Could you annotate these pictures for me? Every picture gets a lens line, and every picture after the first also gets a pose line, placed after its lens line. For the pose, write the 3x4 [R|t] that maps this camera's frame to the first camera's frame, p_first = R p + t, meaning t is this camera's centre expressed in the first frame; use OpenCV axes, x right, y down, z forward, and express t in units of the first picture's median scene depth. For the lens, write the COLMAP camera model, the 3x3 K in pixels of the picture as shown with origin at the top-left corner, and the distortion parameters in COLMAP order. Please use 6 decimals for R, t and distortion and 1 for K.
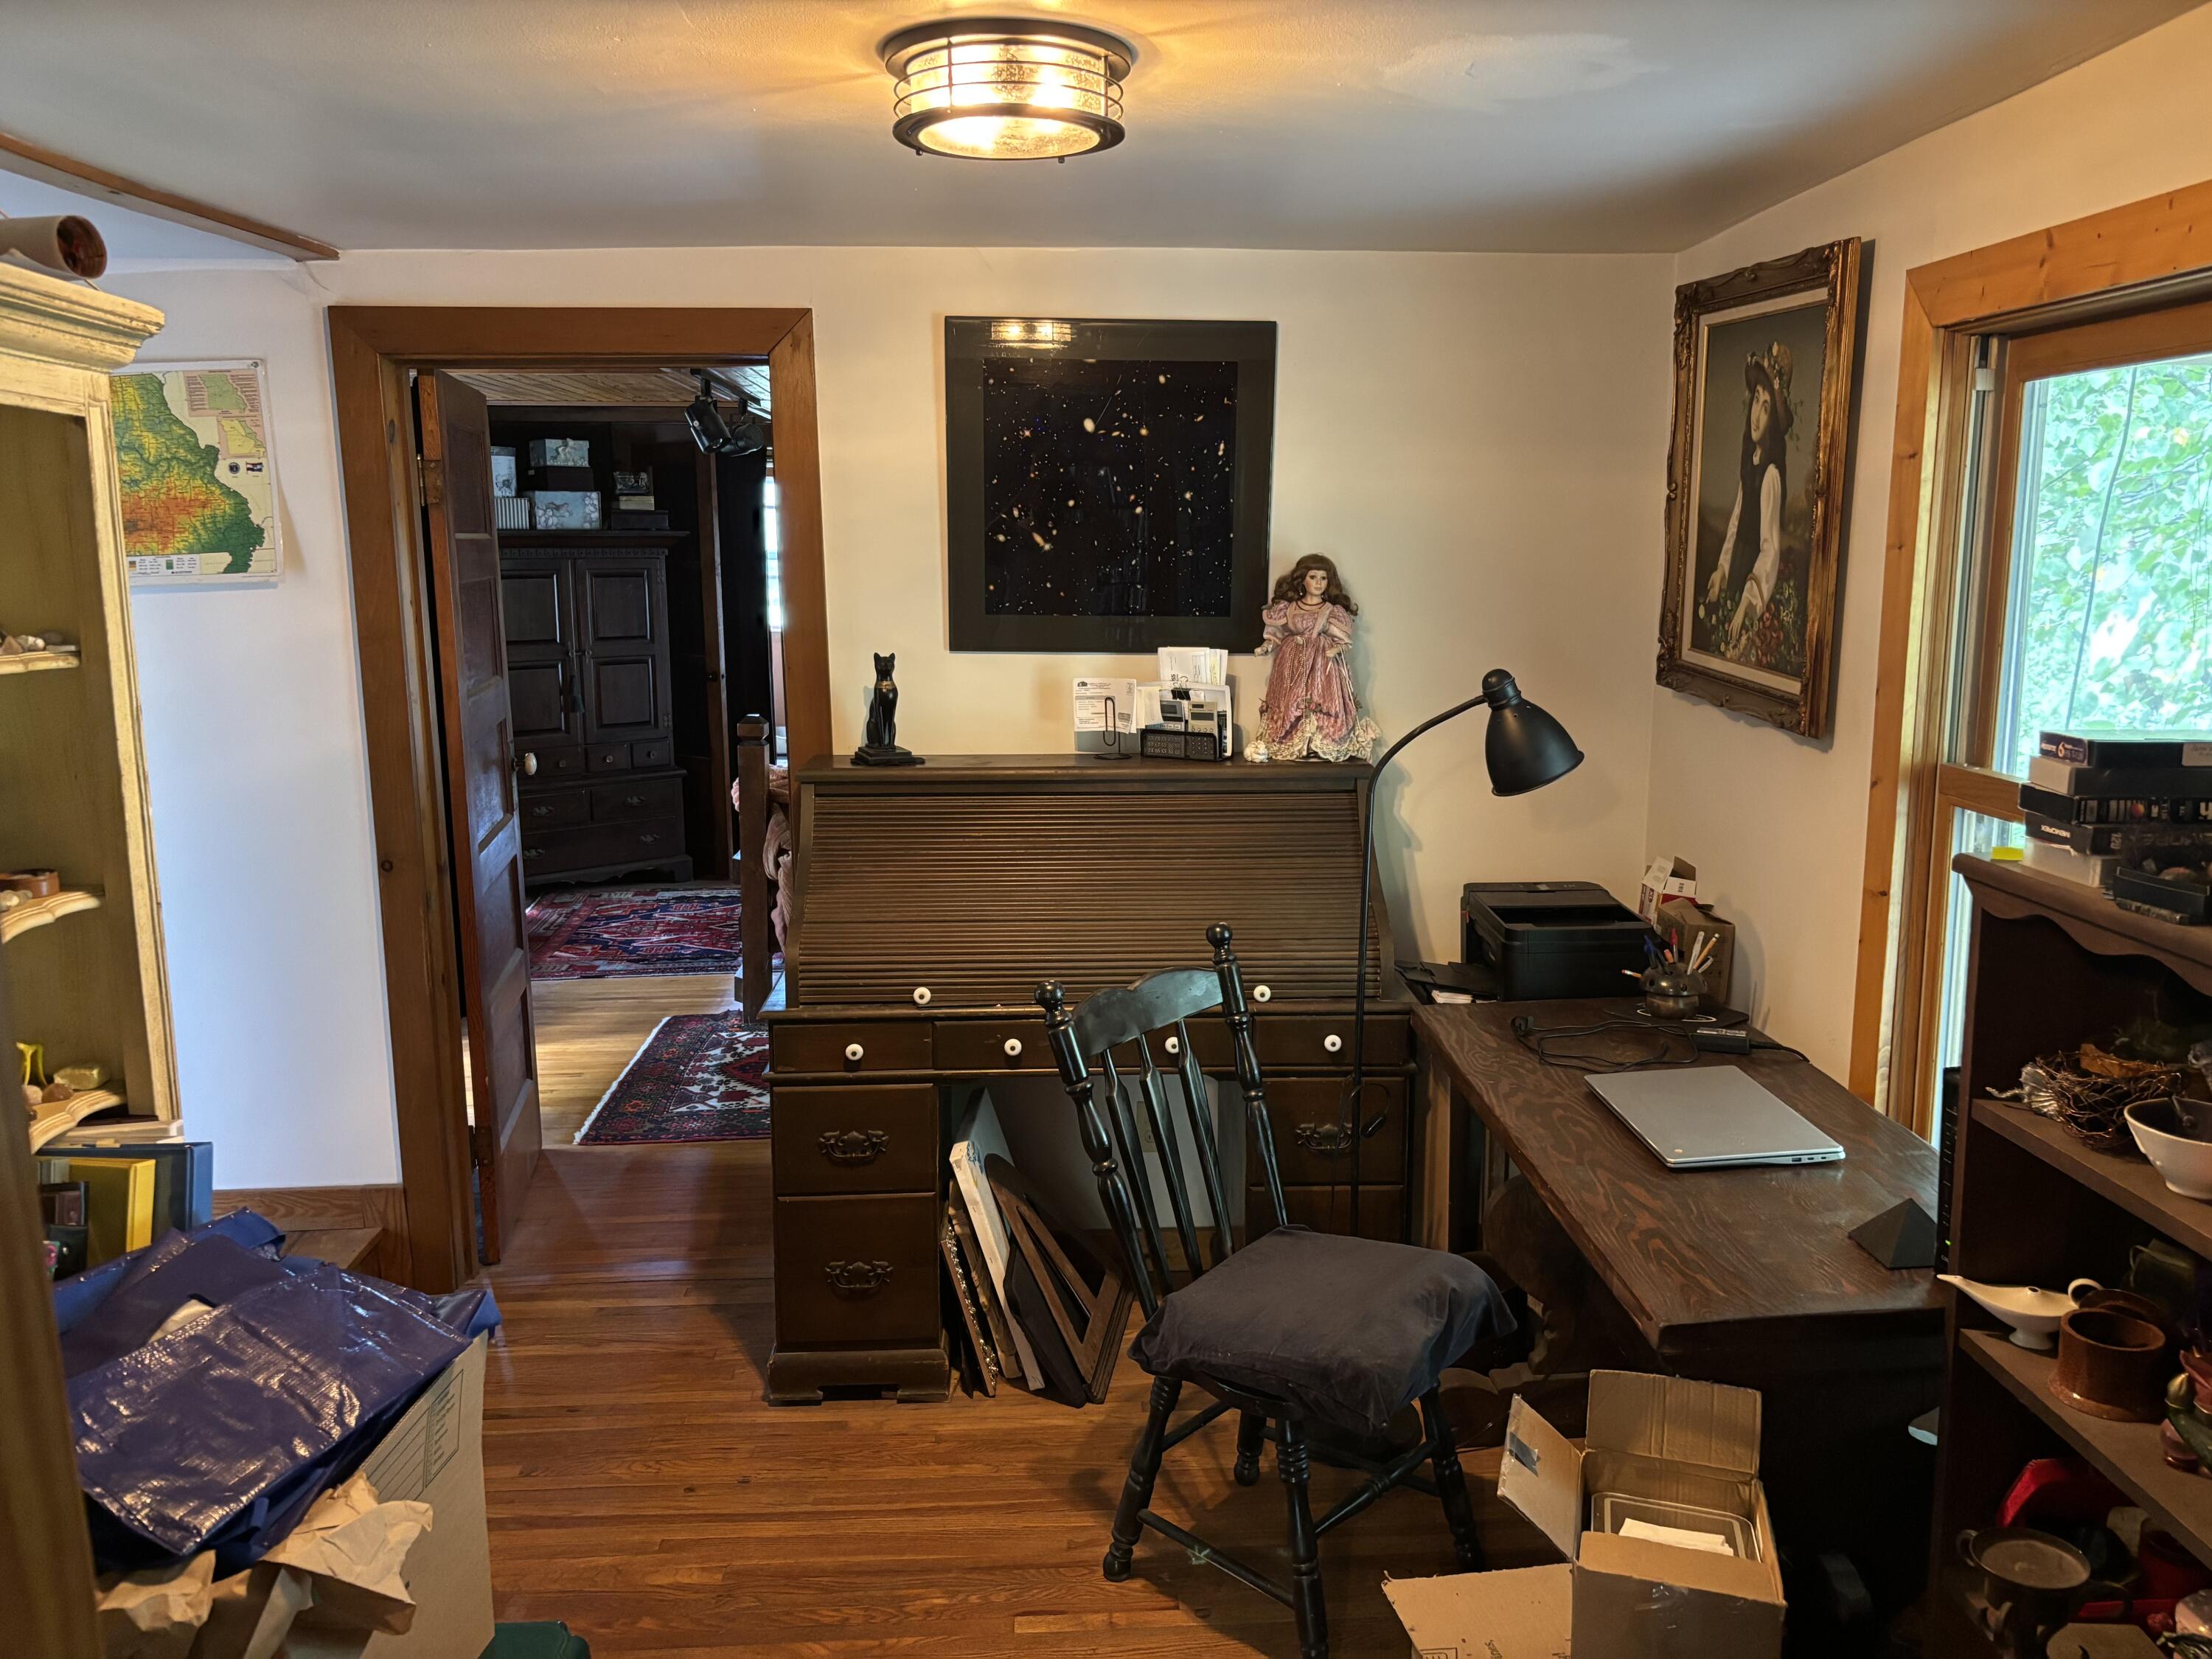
lens RADIAL K [[1684.5, 0, 1113.6], [0, 1684.5, 824.2], [0, 0, 1]] dist [0.049733, -0.061385]
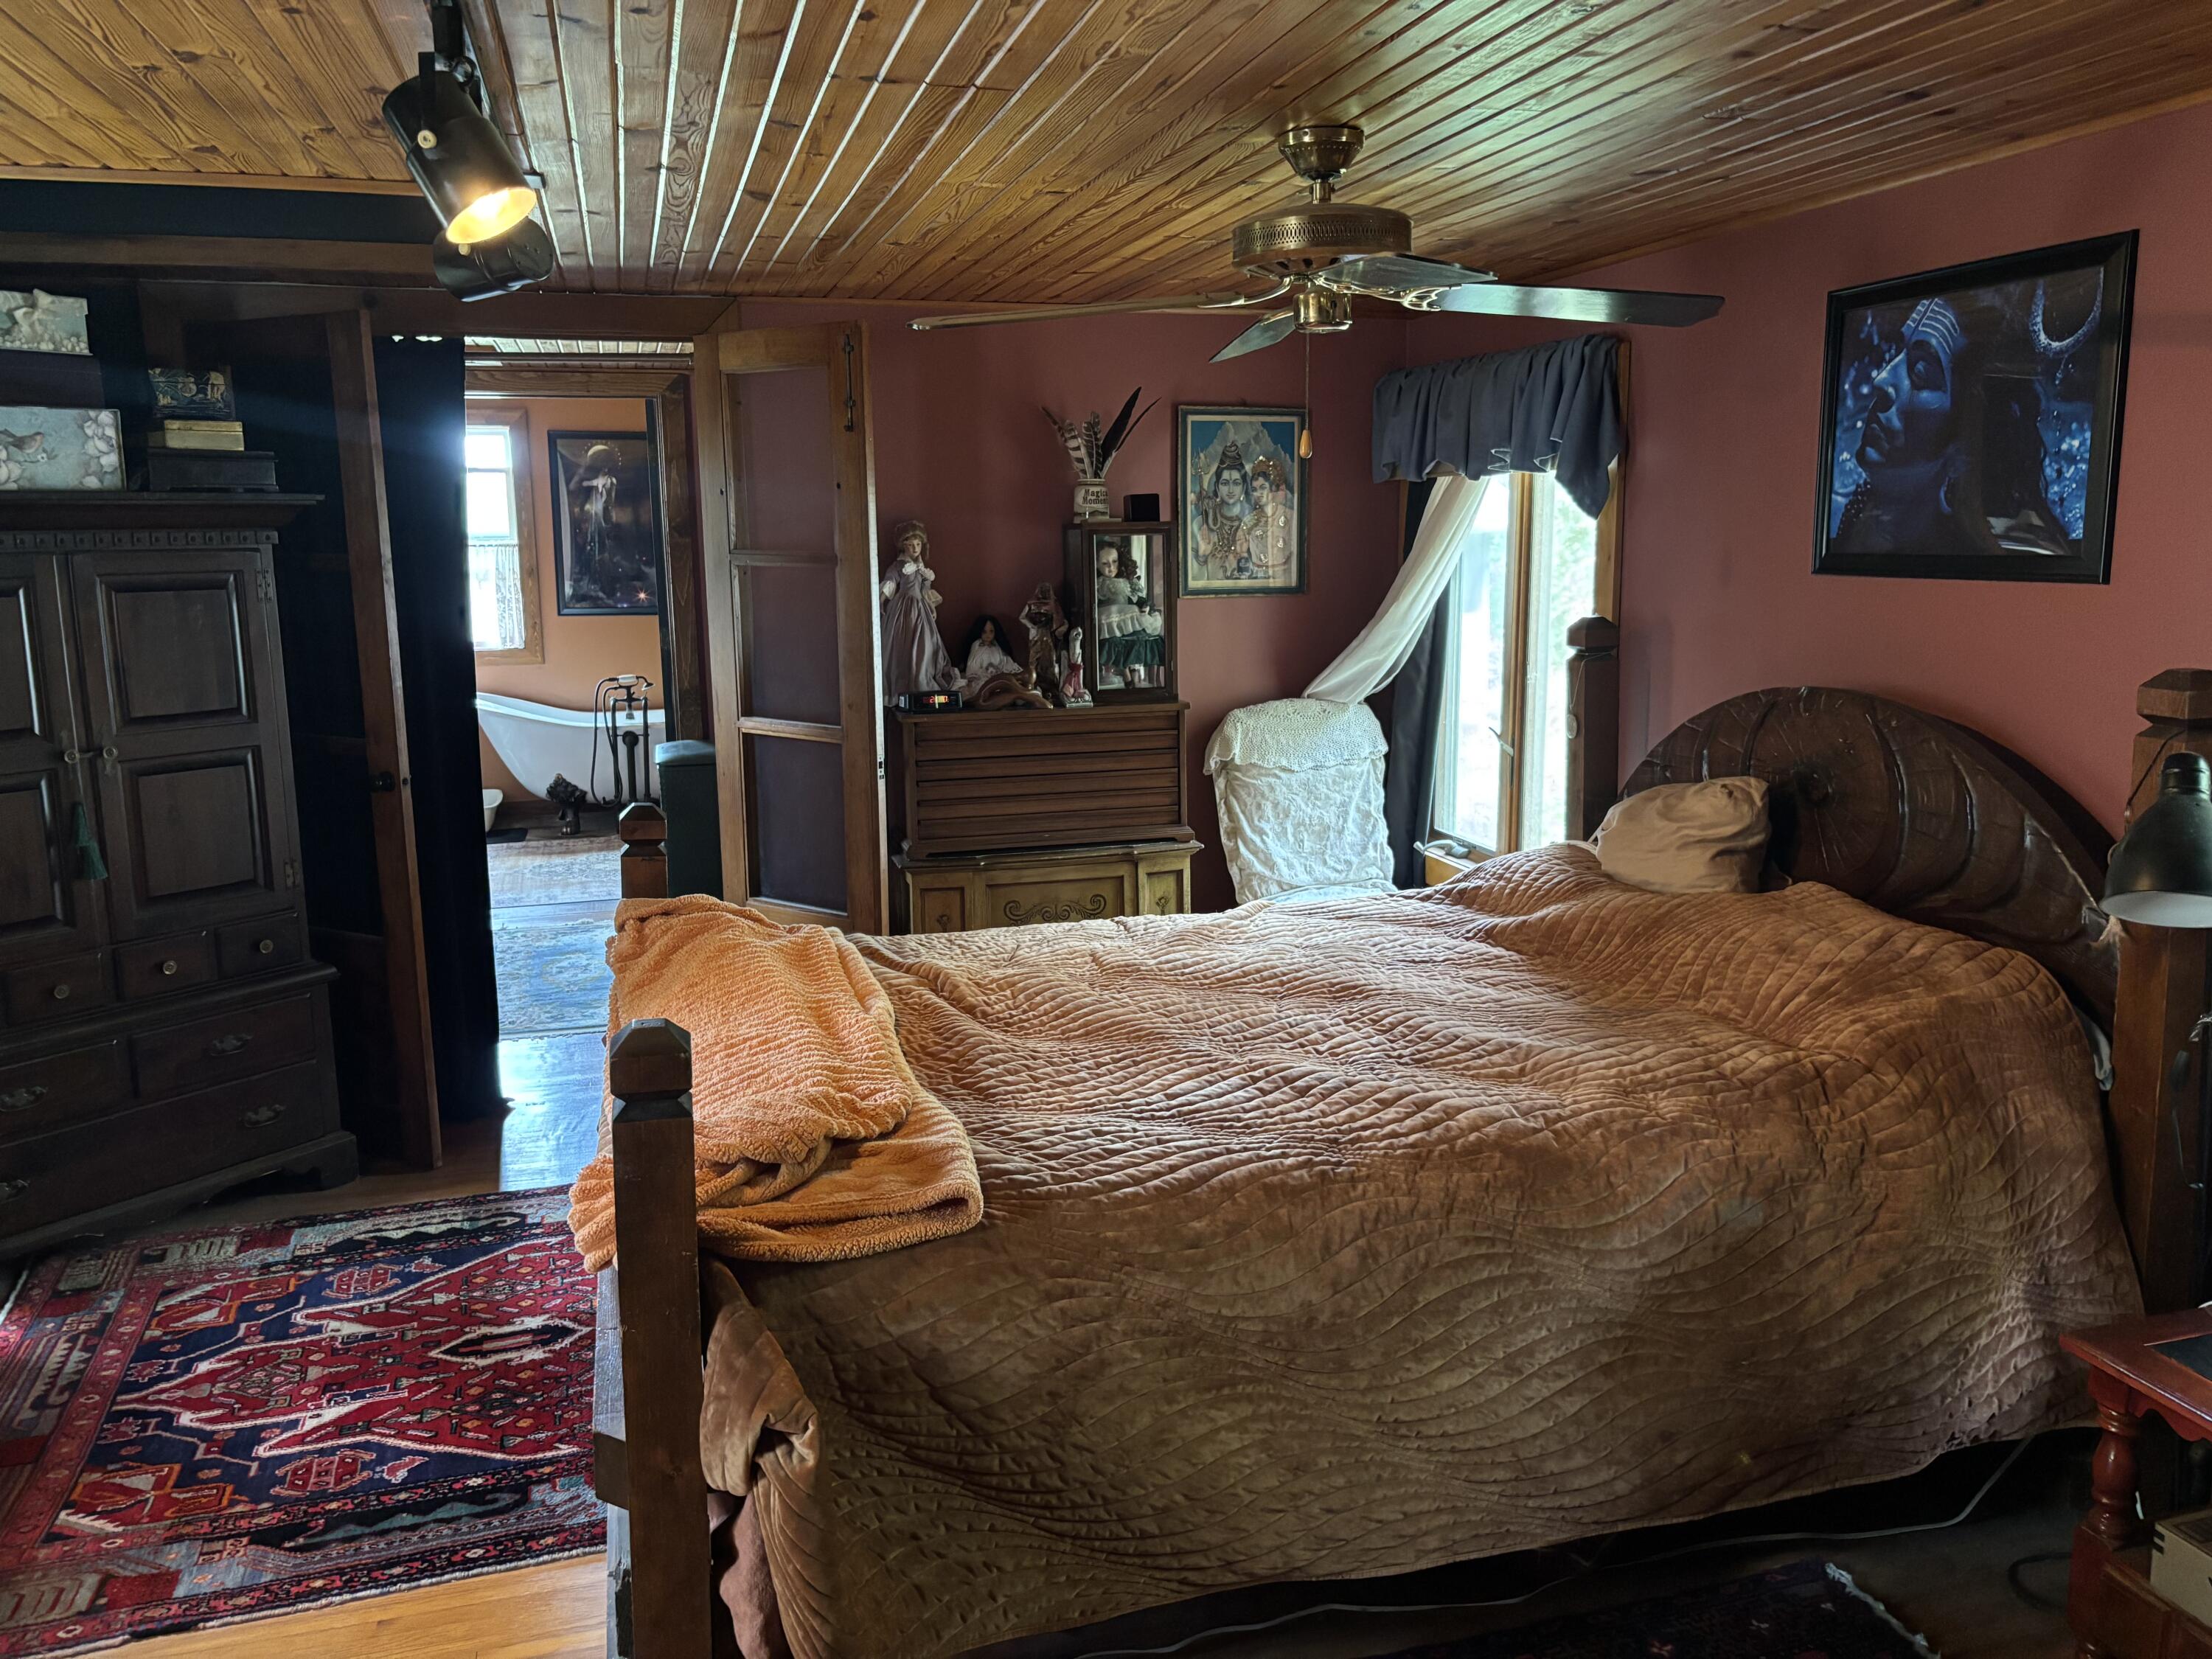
lens RADIAL K [[1684.5, 0, 1102.2], [0, 1684.5, 831.1], [0, 0, 1]] dist [0.049733, -0.061385]
pose [[0.975281, -0.046276, 0.216066, -0.144104], [0.042748, 0.998866, 0.020974, -0.077661], [-0.216792, -0.011219, 0.976153, 0.477292]]
